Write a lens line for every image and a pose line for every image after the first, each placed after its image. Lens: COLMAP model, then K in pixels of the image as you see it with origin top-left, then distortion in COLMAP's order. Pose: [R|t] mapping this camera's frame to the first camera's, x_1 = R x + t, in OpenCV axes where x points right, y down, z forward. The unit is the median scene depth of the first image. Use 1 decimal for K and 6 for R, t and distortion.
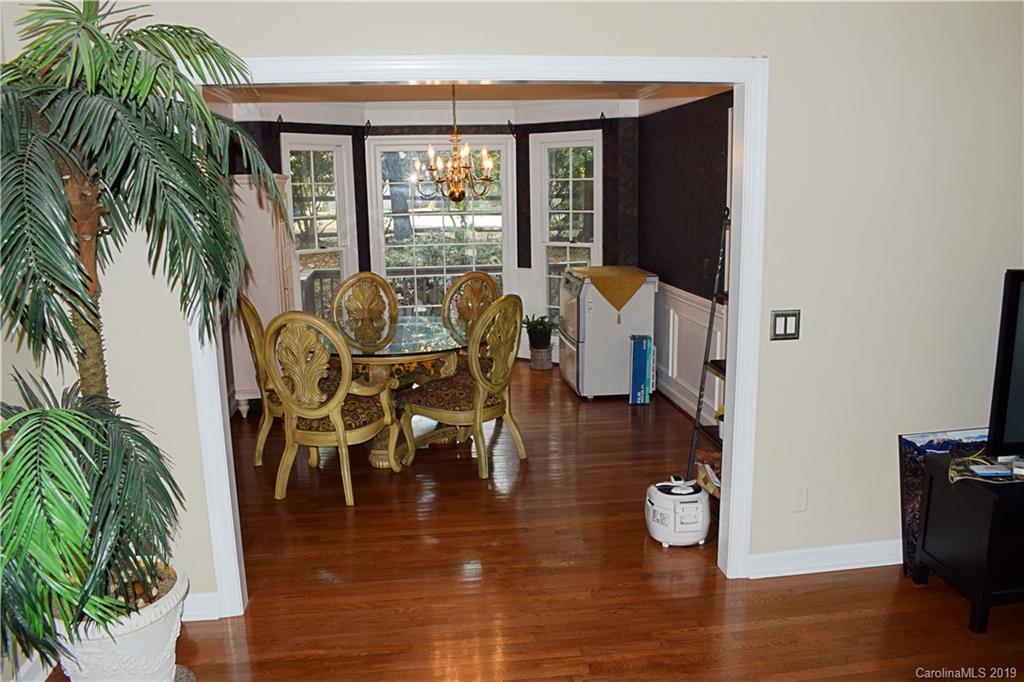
lens RADIAL K [[813.8, 0, 512.3], [0, 813.8, 341.4], [0, 0, 1]] dist [-0.057136, -0.007183]
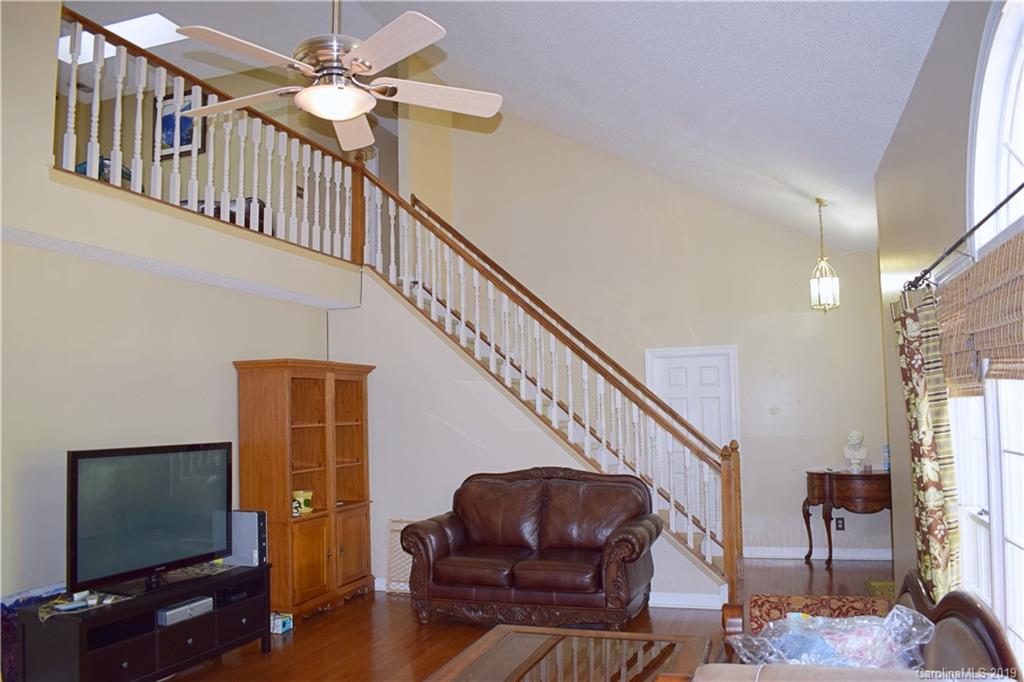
lens RADIAL K [[813.8, 0, 511.6], [0, 813.8, 341.9], [0, 0, 1]] dist [-0.057136, -0.007183]
pose [[0.445071, 0.078382, 0.892058, -0.245725], [0.192916, 0.964379, -0.180987, 0.115926], [-0.874469, 0.252644, 0.414096, -0.247438]]
